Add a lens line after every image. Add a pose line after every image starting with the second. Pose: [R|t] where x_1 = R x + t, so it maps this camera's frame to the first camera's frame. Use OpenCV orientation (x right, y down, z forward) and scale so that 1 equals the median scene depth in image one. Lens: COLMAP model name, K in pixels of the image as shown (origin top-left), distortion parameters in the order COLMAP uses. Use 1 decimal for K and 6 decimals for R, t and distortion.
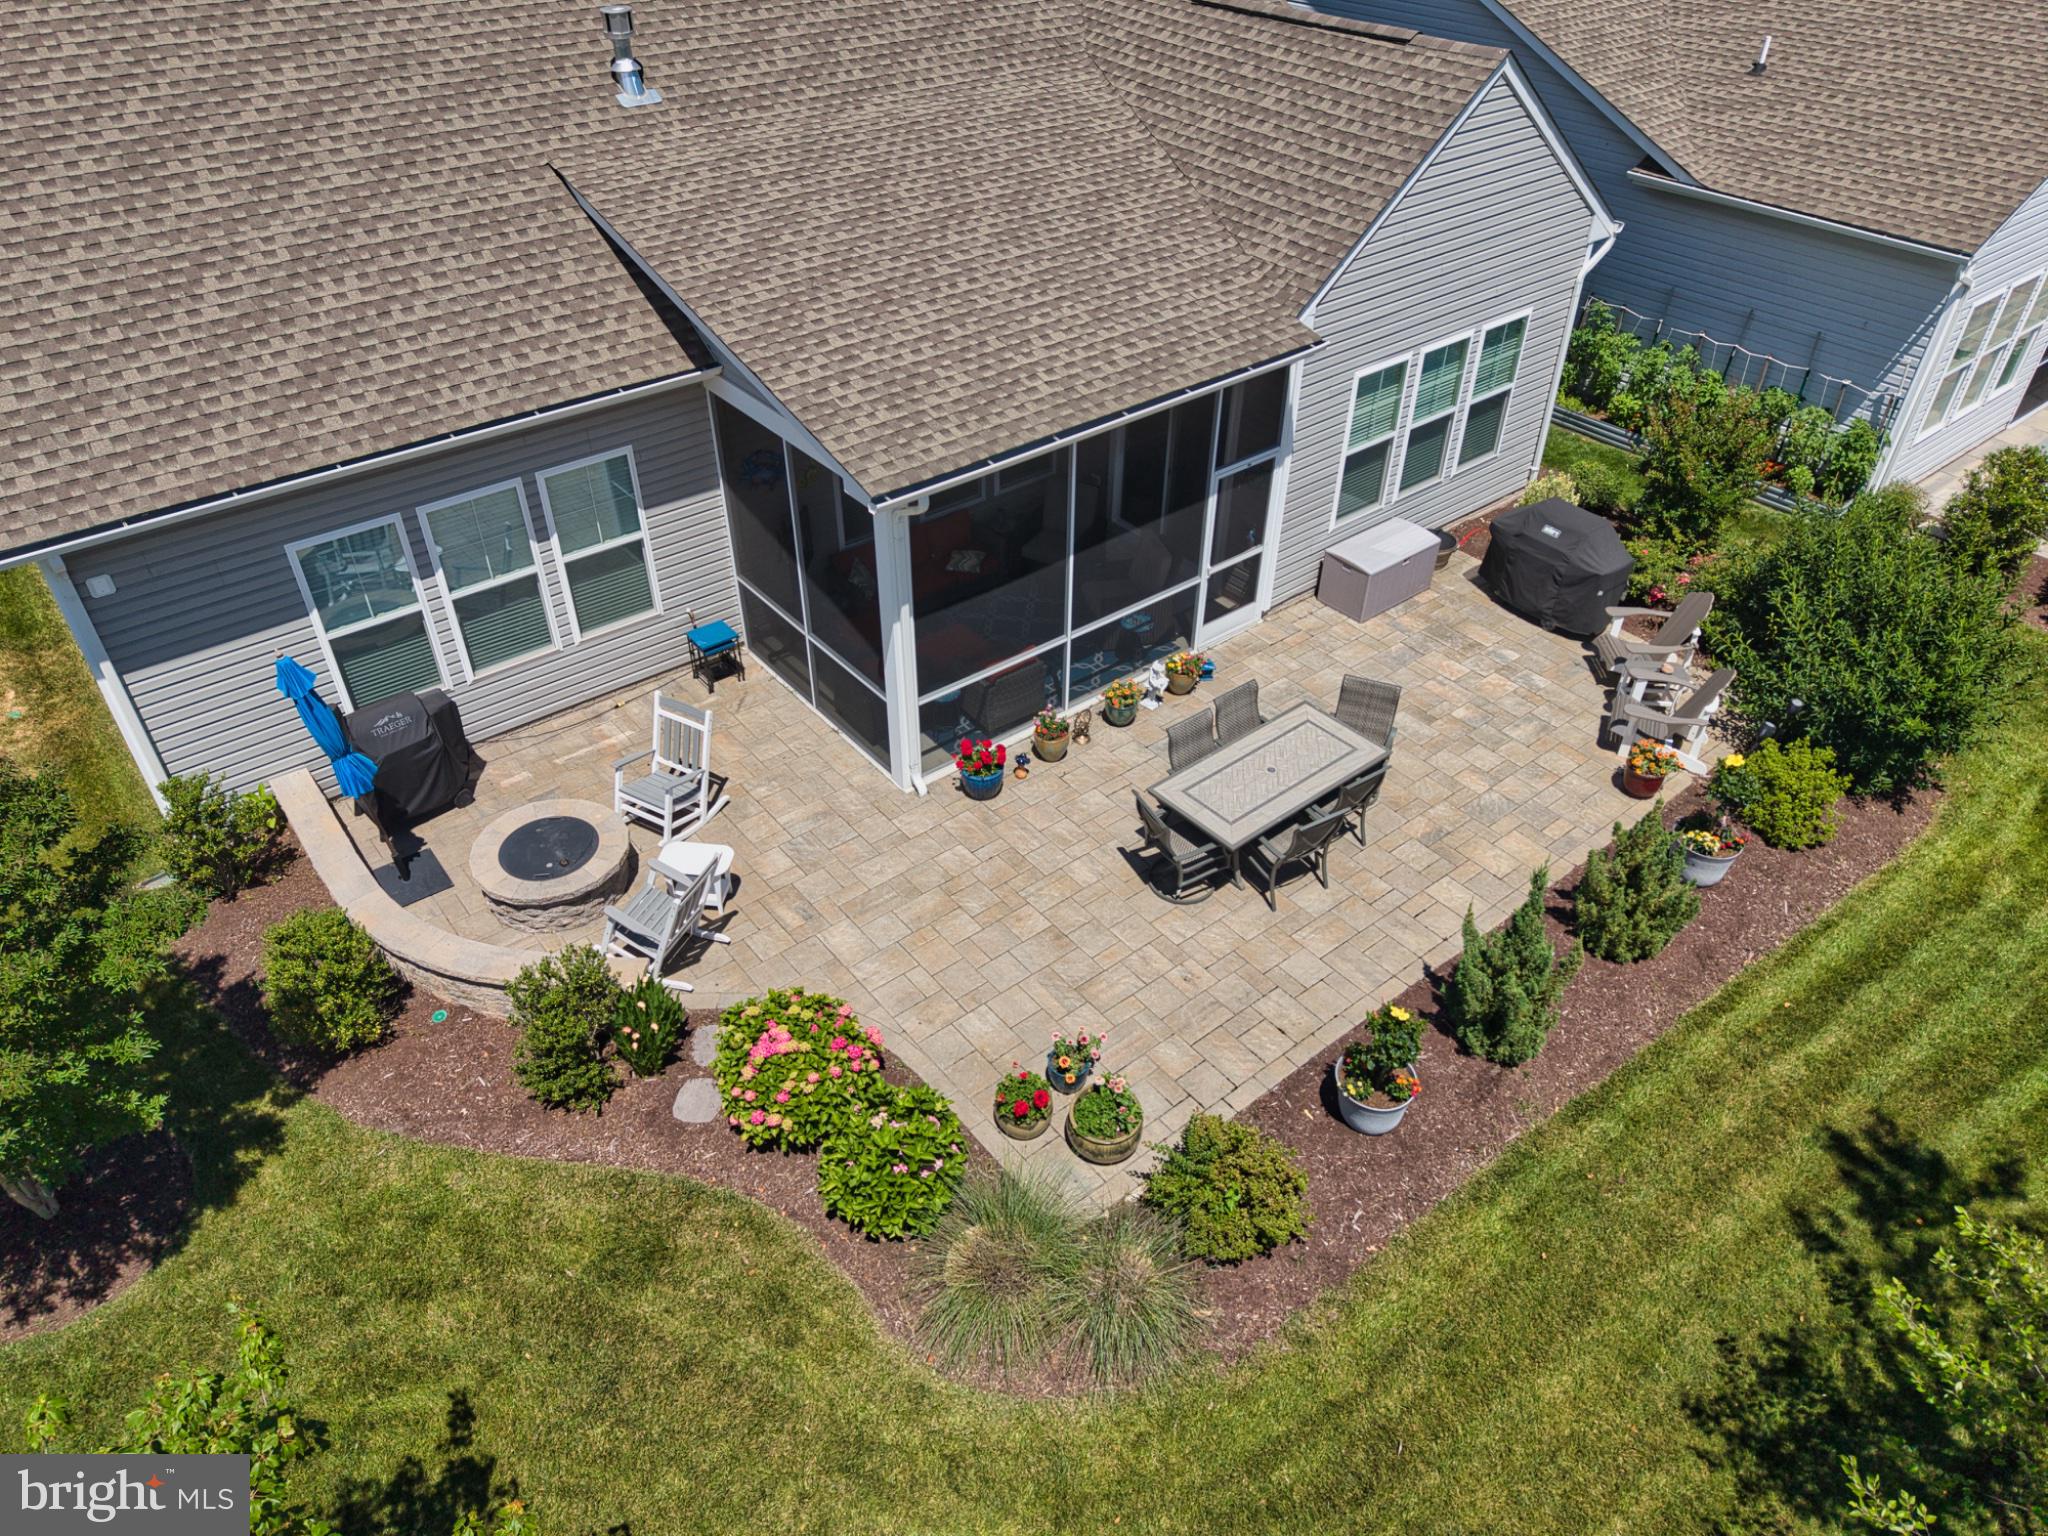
lens RADIAL K [[1348.8, 0, 1026.1], [0, 1348.8, 764.4], [0, 0, 1]] dist [0.027571, -0.025875]
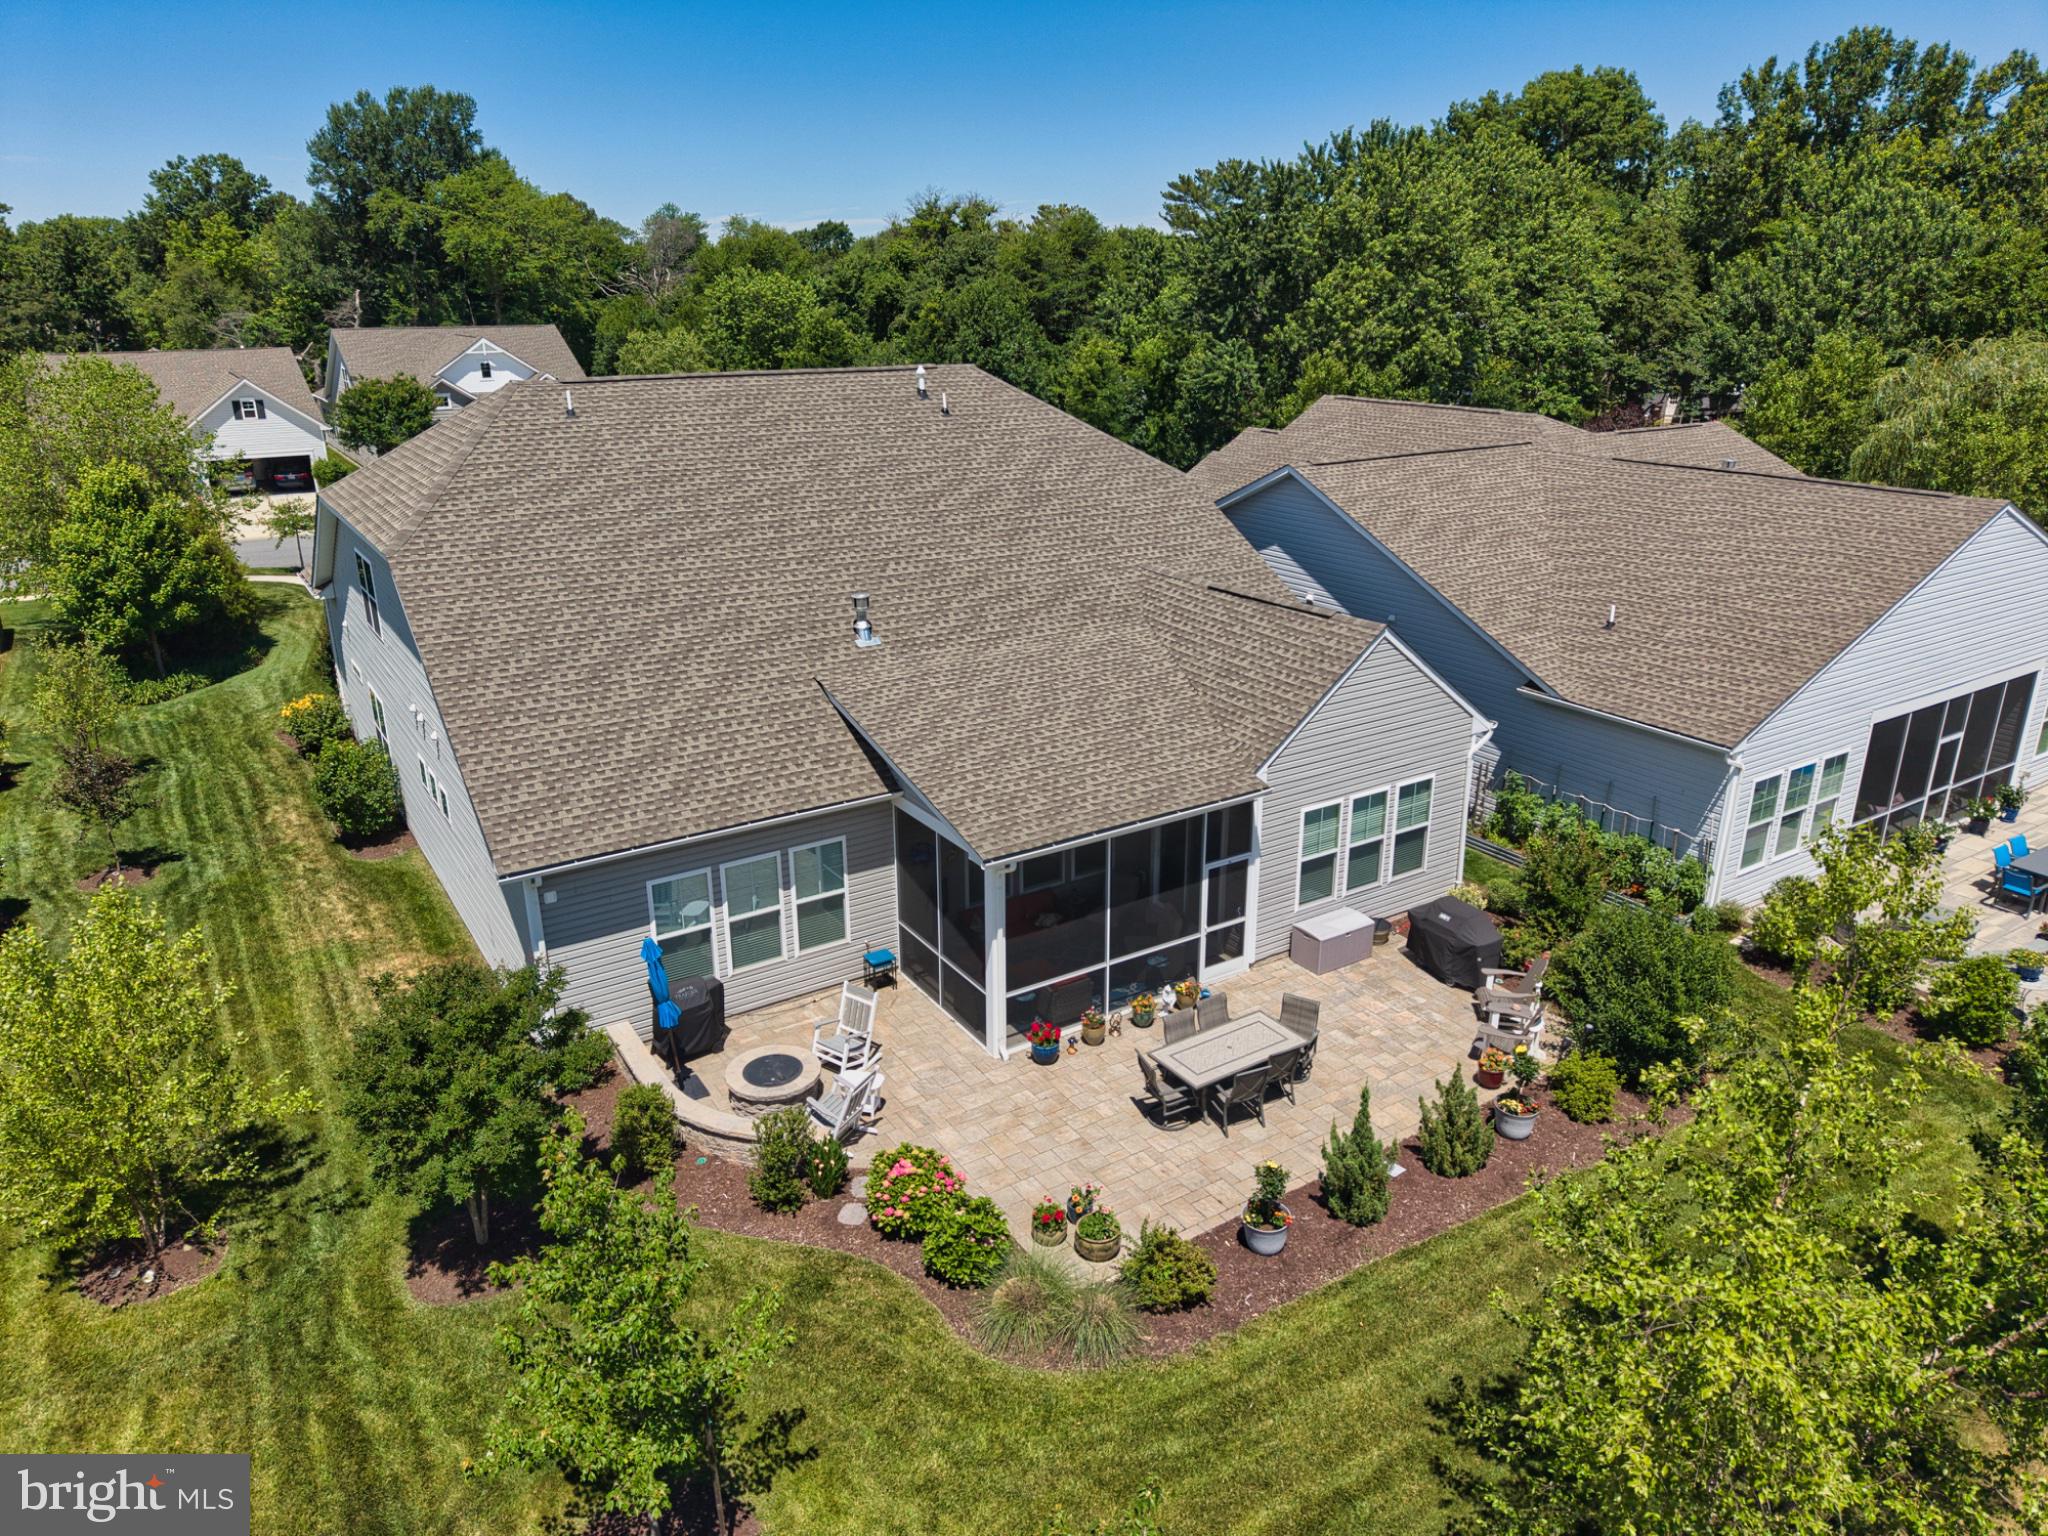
lens RADIAL K [[1348.8, 0, 1028.5], [0, 1348.8, 765.4], [0, 0, 1]] dist [0.027571, -0.025875]
pose [[0.994424, 0.026097, -0.102176, 0.101534], [-0.057704, 0.945637, -0.320065, 0.205406], [0.088269, 0.324176, 0.941870, -0.581553]]
